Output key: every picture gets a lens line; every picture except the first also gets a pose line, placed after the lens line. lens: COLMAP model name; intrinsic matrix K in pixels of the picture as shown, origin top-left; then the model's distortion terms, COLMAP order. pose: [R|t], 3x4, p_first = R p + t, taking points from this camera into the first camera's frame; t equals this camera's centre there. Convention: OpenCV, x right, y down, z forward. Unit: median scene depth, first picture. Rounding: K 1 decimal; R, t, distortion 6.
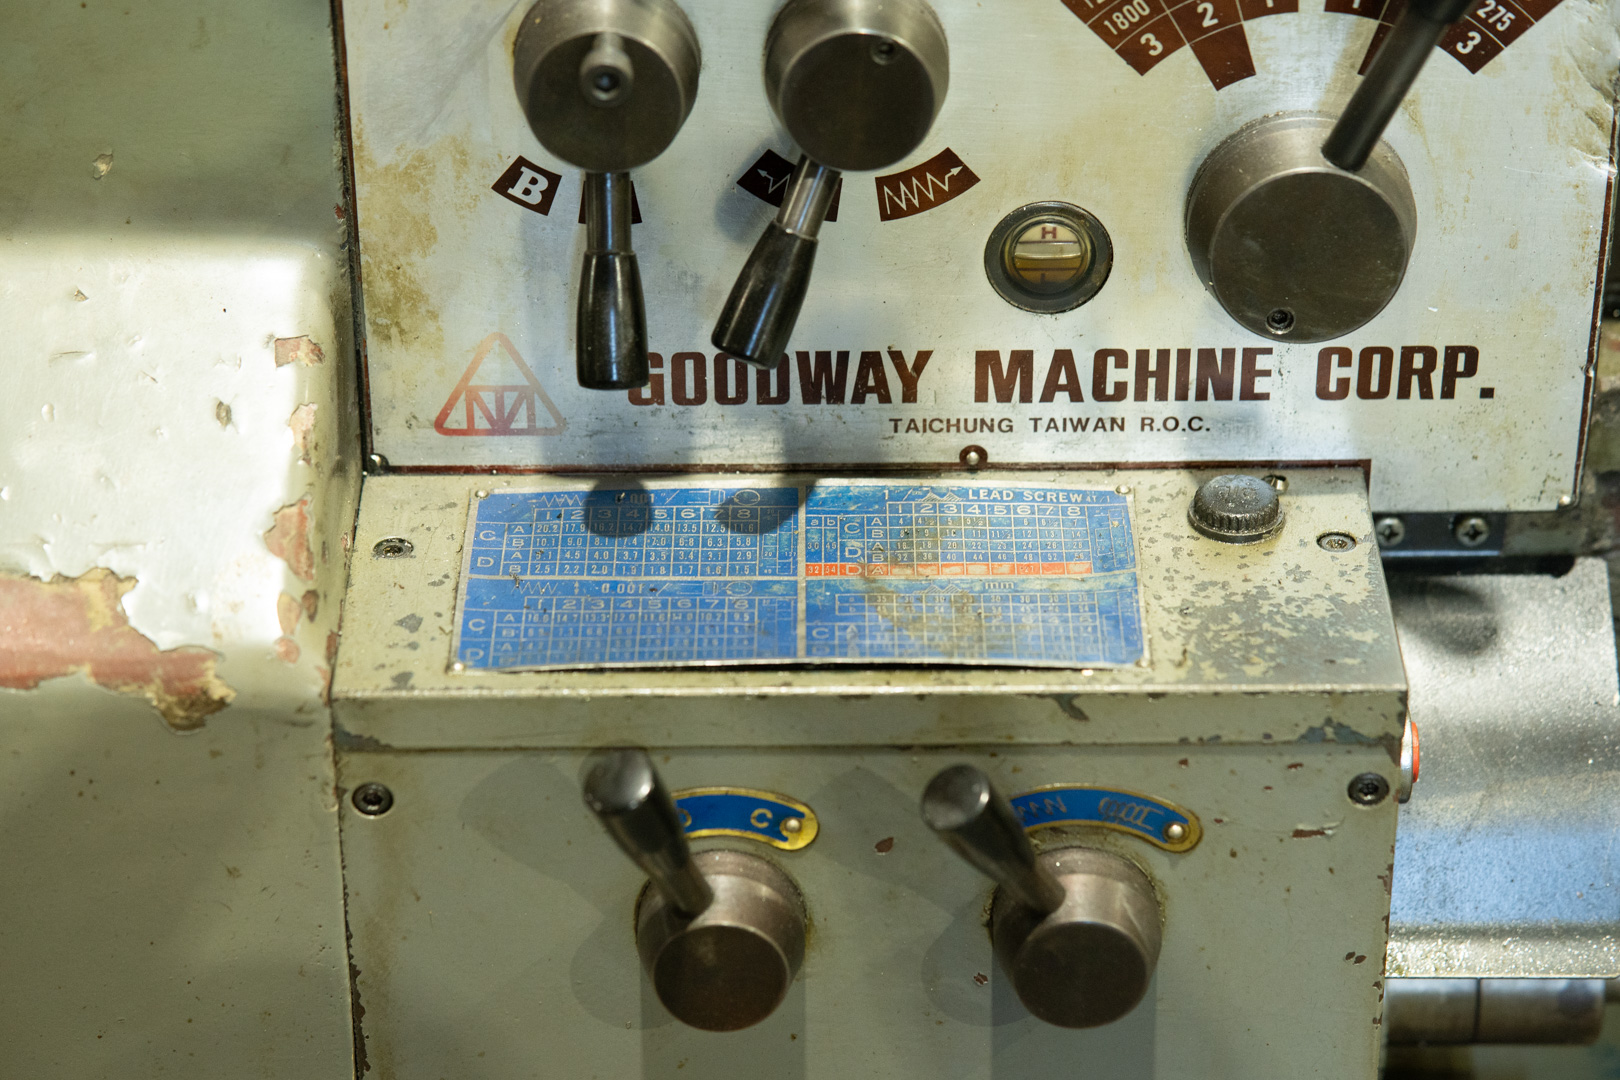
lens RADIAL K [[4368.2, 0, 808.8], [0, 4368.2, 511.7], [0, 0, 1]] dist [0.229904, -0.396188]
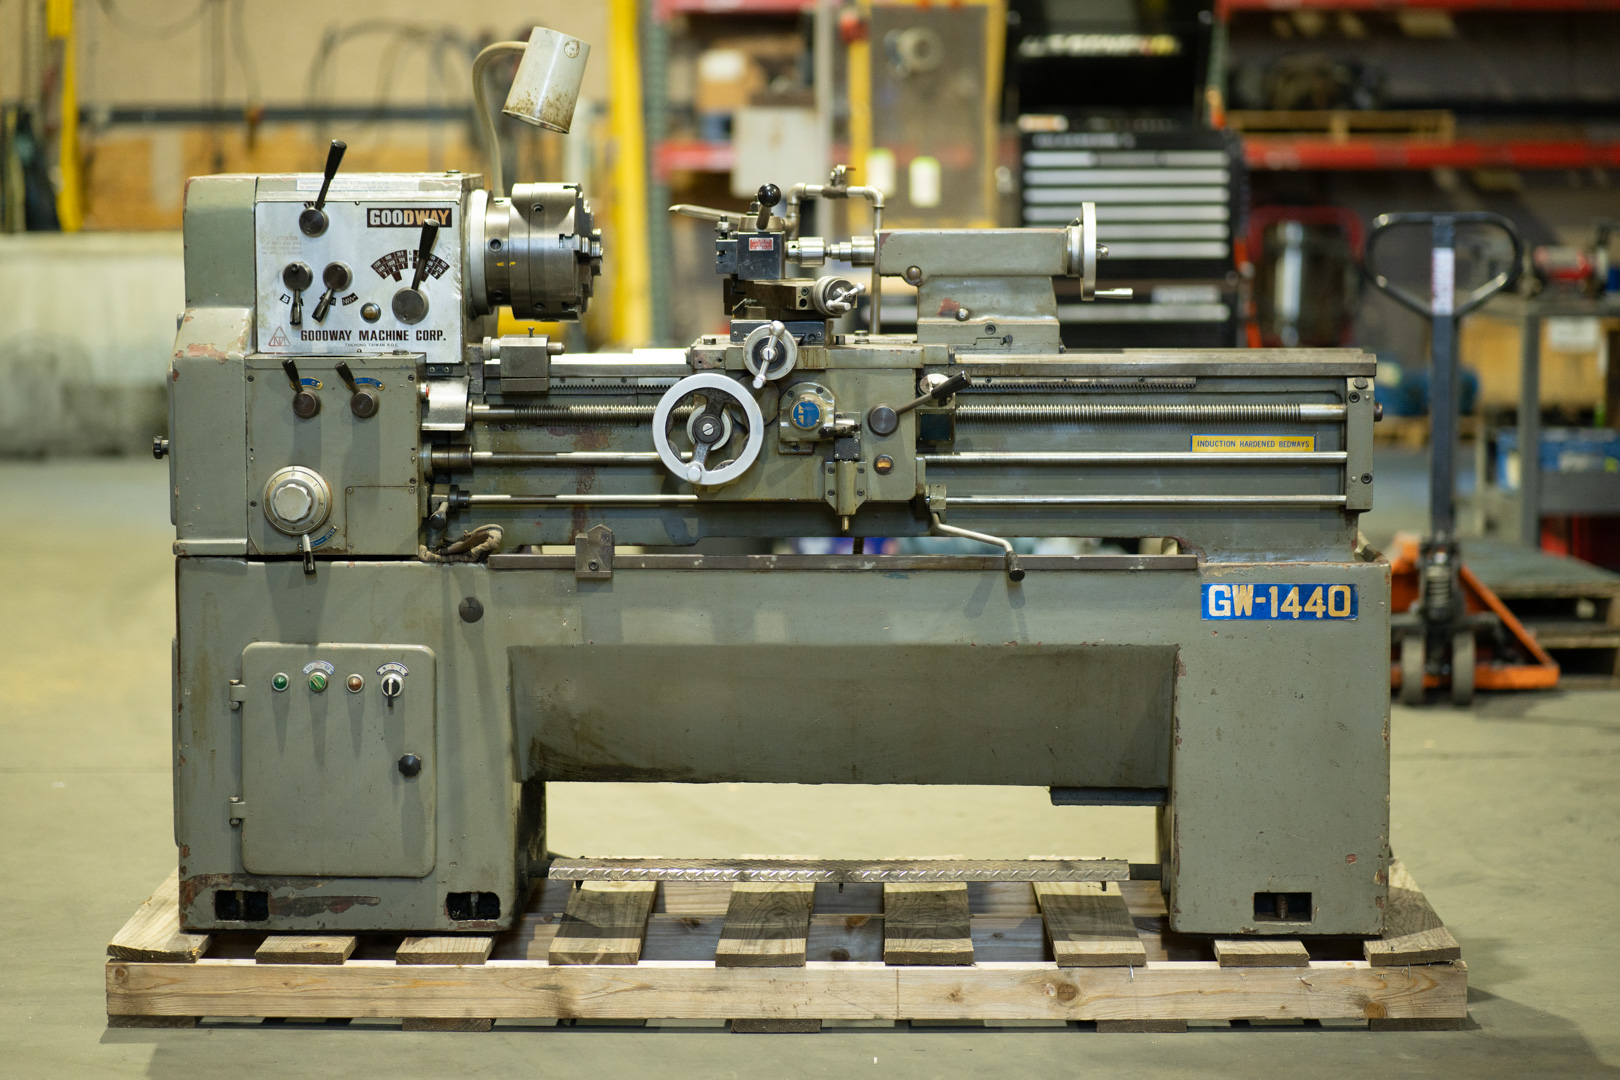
lens RADIAL K [[4034.4, 0, 810.0], [0, 4034.4, 540.0], [0, 0, 1]] dist [0.047775, 0.125155]
pose [[0.999059, 0.005153, -0.043075, 0.900525], [-0.023456, 0.899432, -0.436431, 2.636066], [0.036494, 0.437030, 0.898706, -3.842436]]
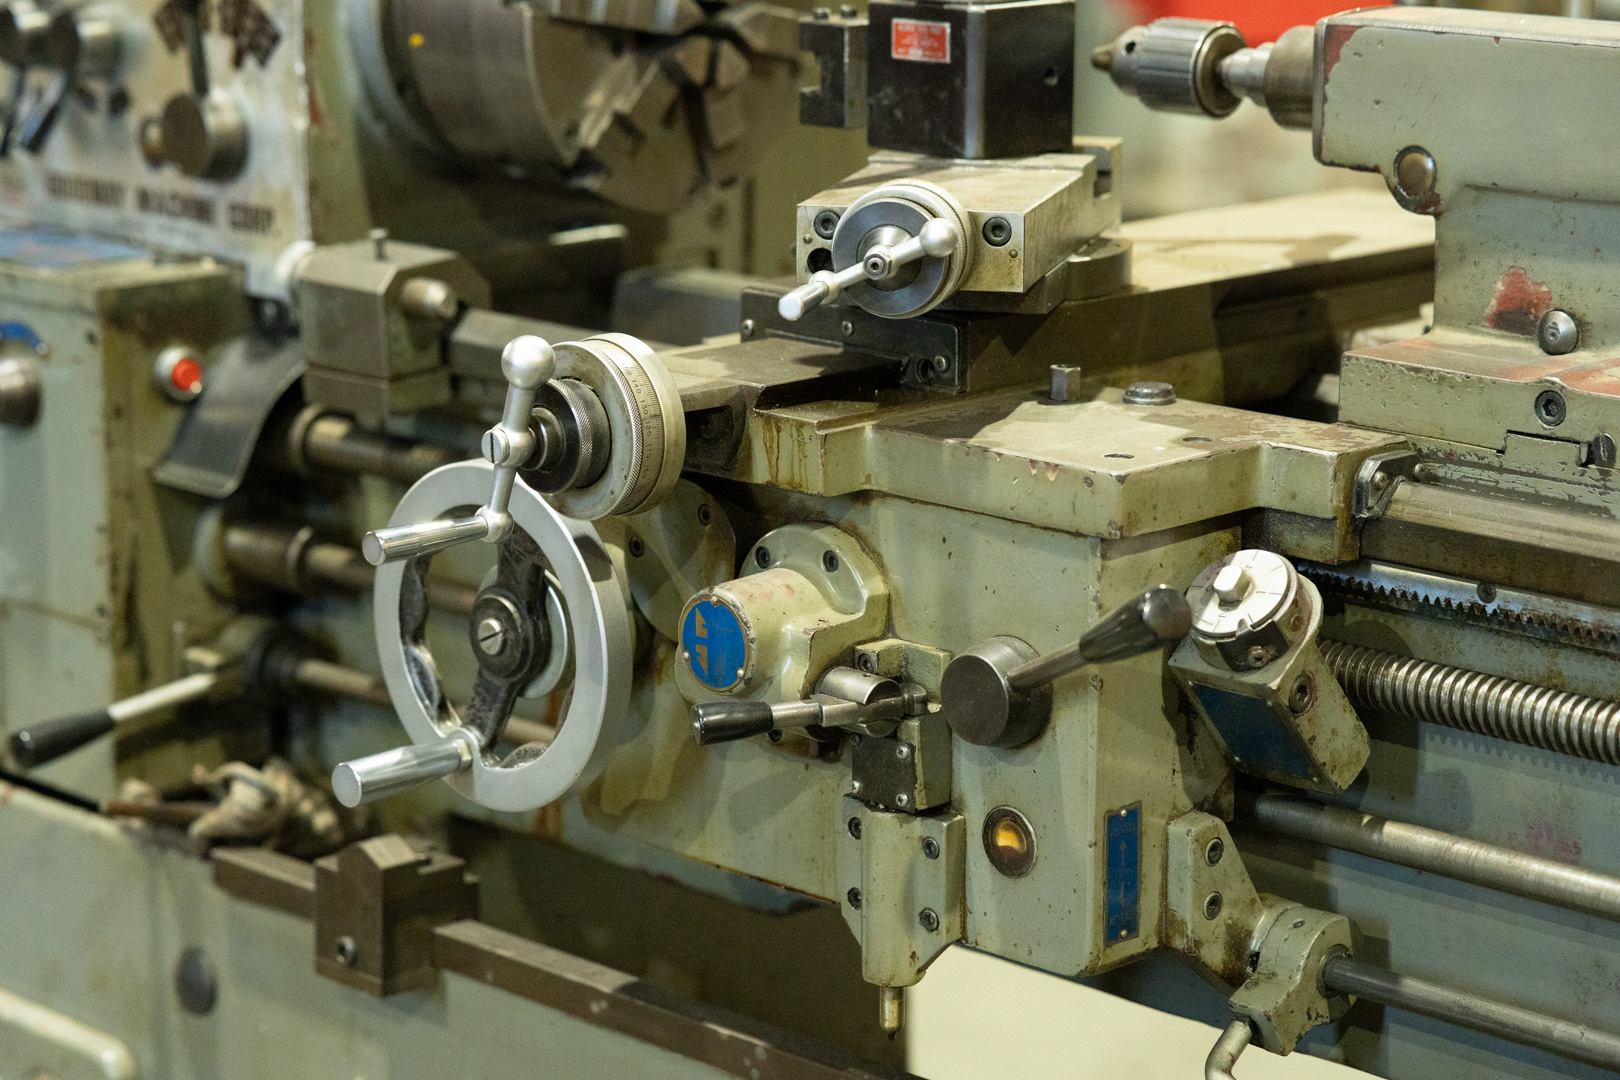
lens RADIAL K [[4066.1, 0, 810.0], [0, 4066.1, 540.0], [0, 0, 1]] dist [0.142829, -0.368237]
pose [[0.704575, 0.163599, -0.690514, 1.797175], [-0.380986, 0.908140, -0.173584, 0.368580], [0.598685, 0.385380, 0.702181, -0.212463]]
